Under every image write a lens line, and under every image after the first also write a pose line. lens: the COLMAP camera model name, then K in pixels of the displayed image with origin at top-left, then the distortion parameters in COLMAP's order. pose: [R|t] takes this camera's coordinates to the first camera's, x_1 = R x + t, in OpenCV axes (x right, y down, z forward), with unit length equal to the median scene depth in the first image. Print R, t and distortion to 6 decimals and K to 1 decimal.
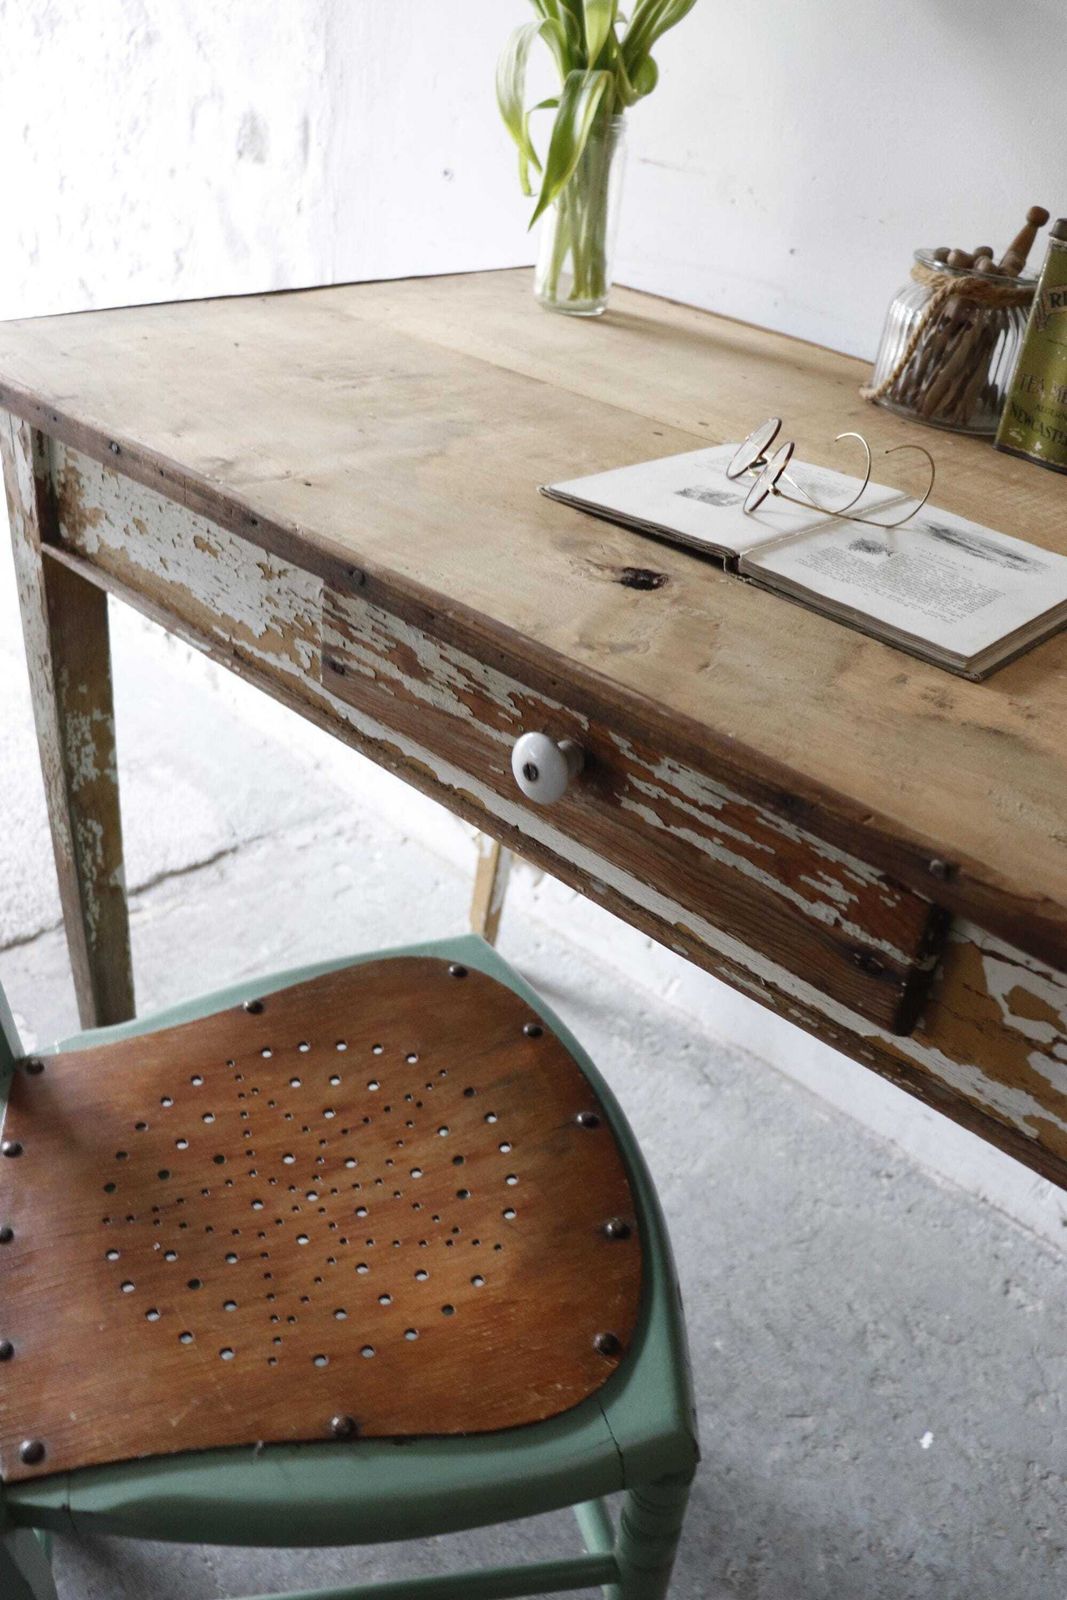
lens RADIAL K [[1302.1, 0, 533.3], [0, 1302.1, 797.4], [0, 0, 1]] dist [-0.177477, 0.153637]
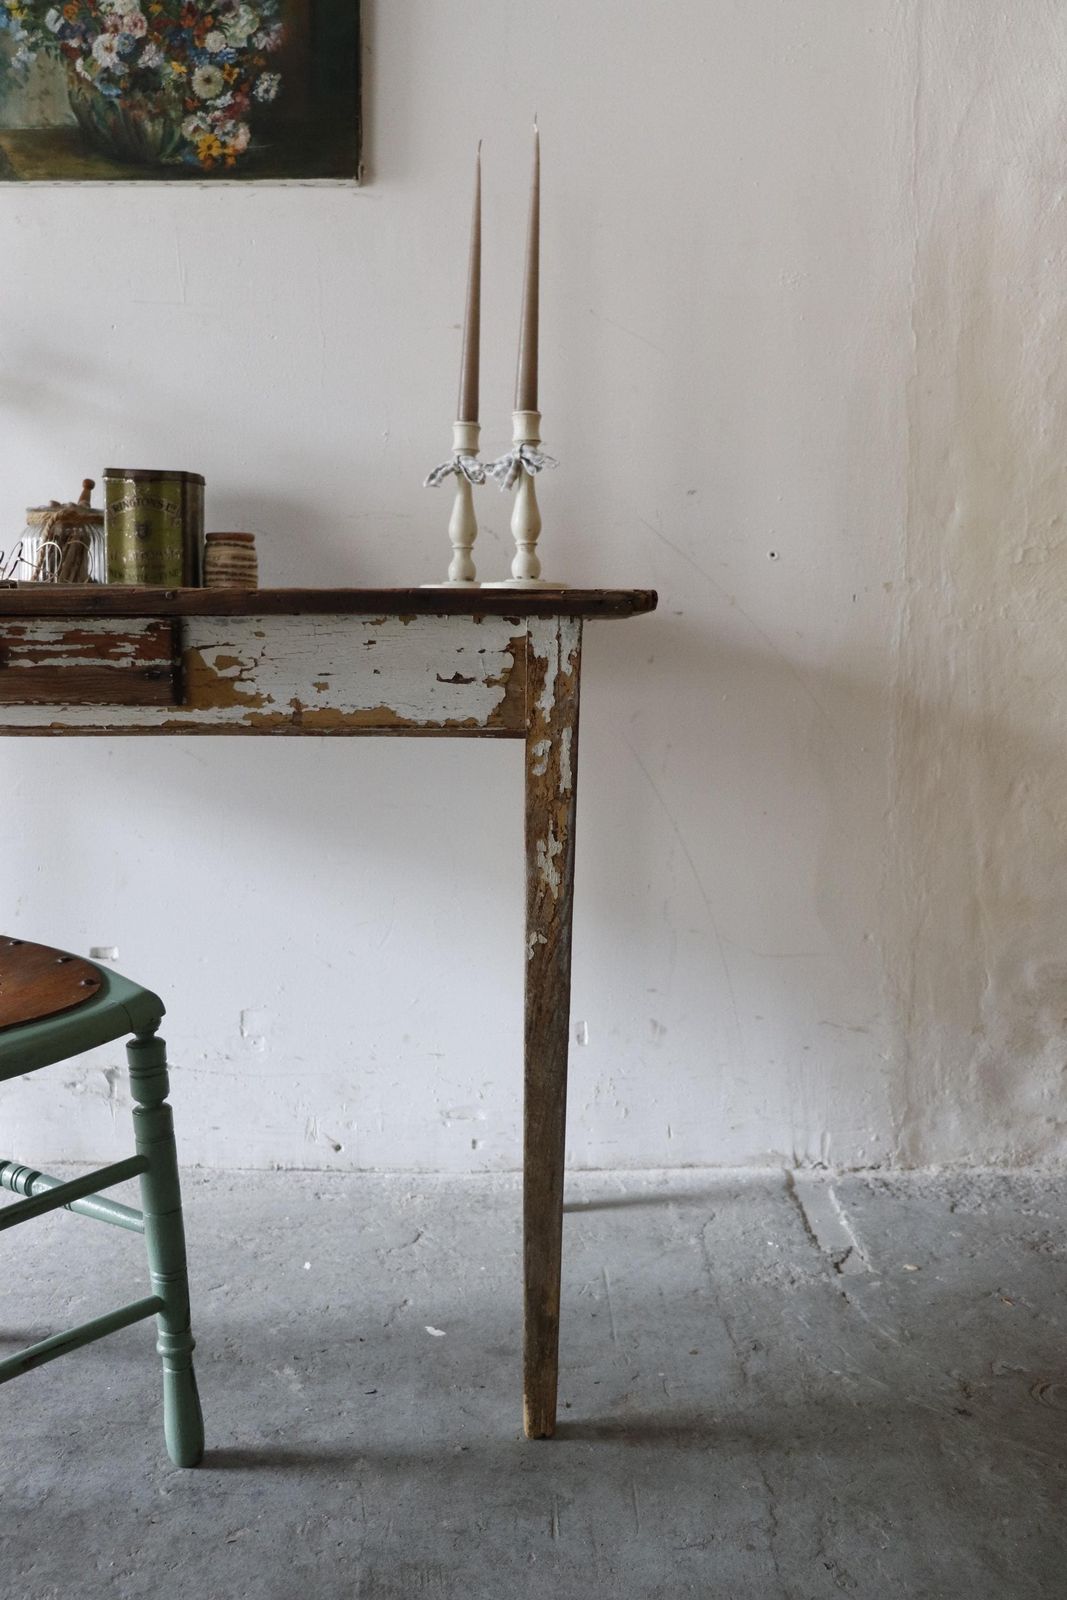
lens RADIAL K [[1386.6, 0, 529.5], [0, 1386.6, 801.1], [0, 0, 1]] dist [-0.168514, 0.168023]
pose [[0.741686, -0.183896, 0.645045, -0.550400], [0.415537, 0.880882, -0.226662, 0.758868], [-0.526527, 0.436152, 0.729754, -0.647374]]
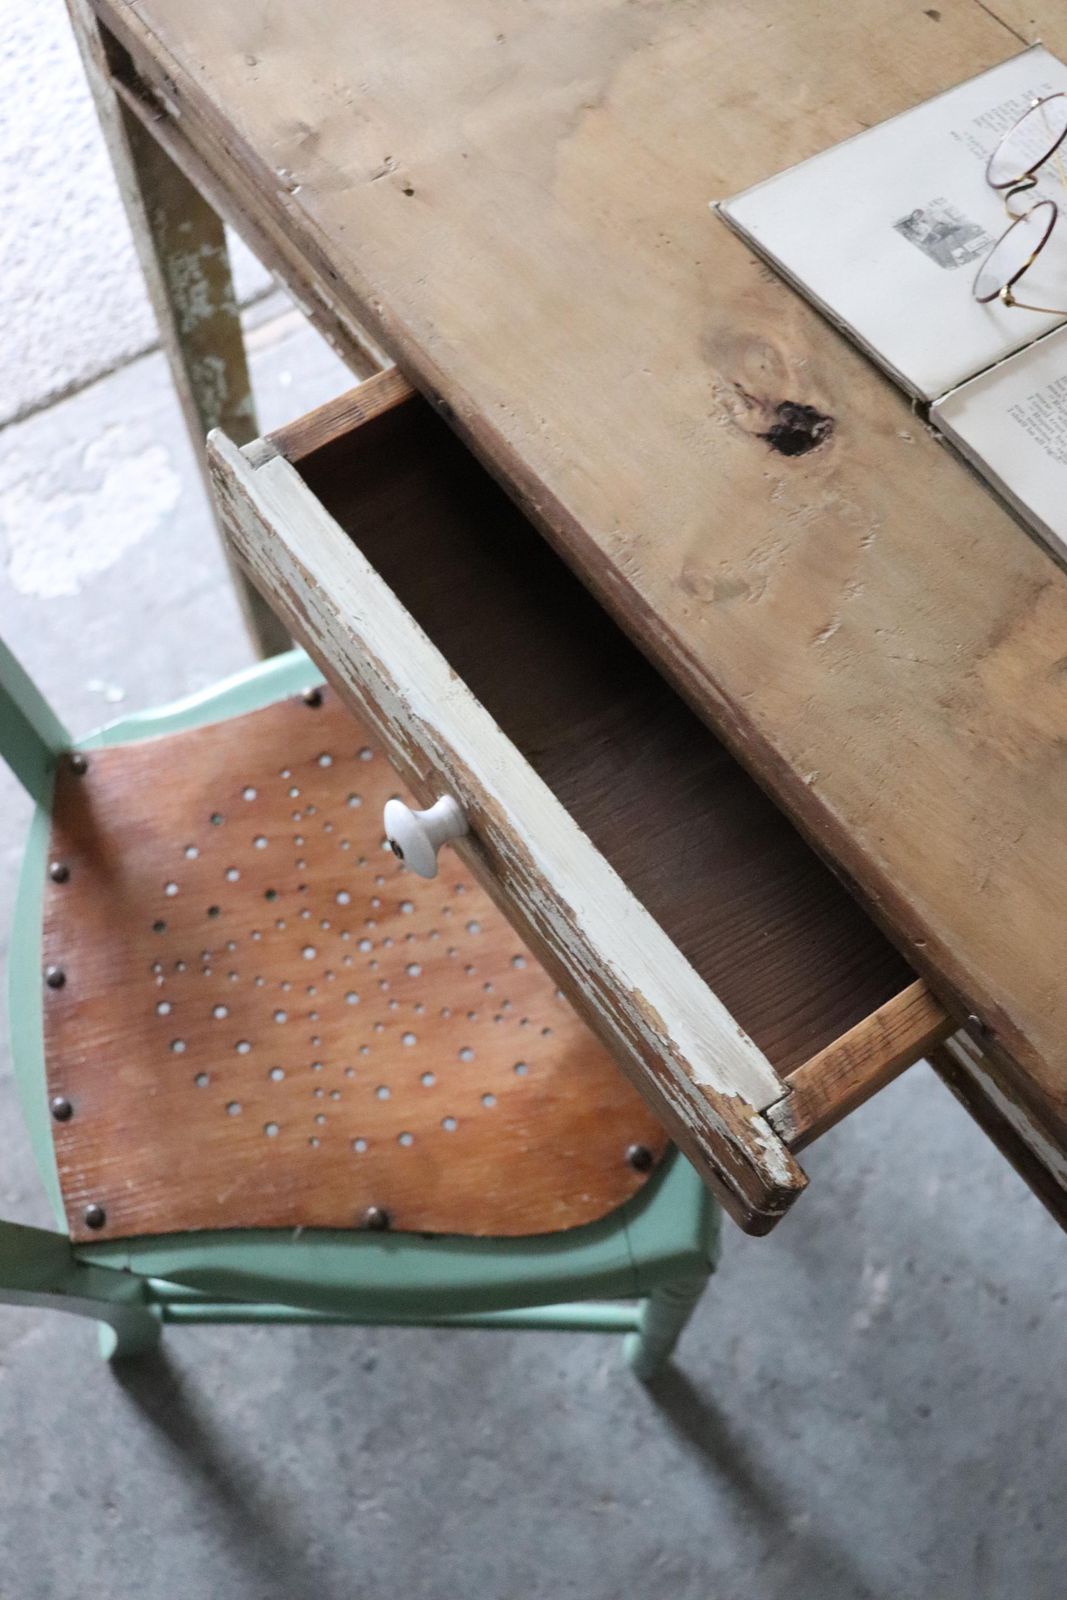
lens RADIAL K [[1621.7, 0, 533.5], [0, 1621.7, 800.0], [0, 0, 1]] dist [-0.133371, 0.211705]
pose [[0.976012, 0.154000, -0.153896, 0.093893], [-0.052111, 0.851565, 0.521653, -0.401324], [0.211387, -0.501120, 0.839163, 0.020913]]
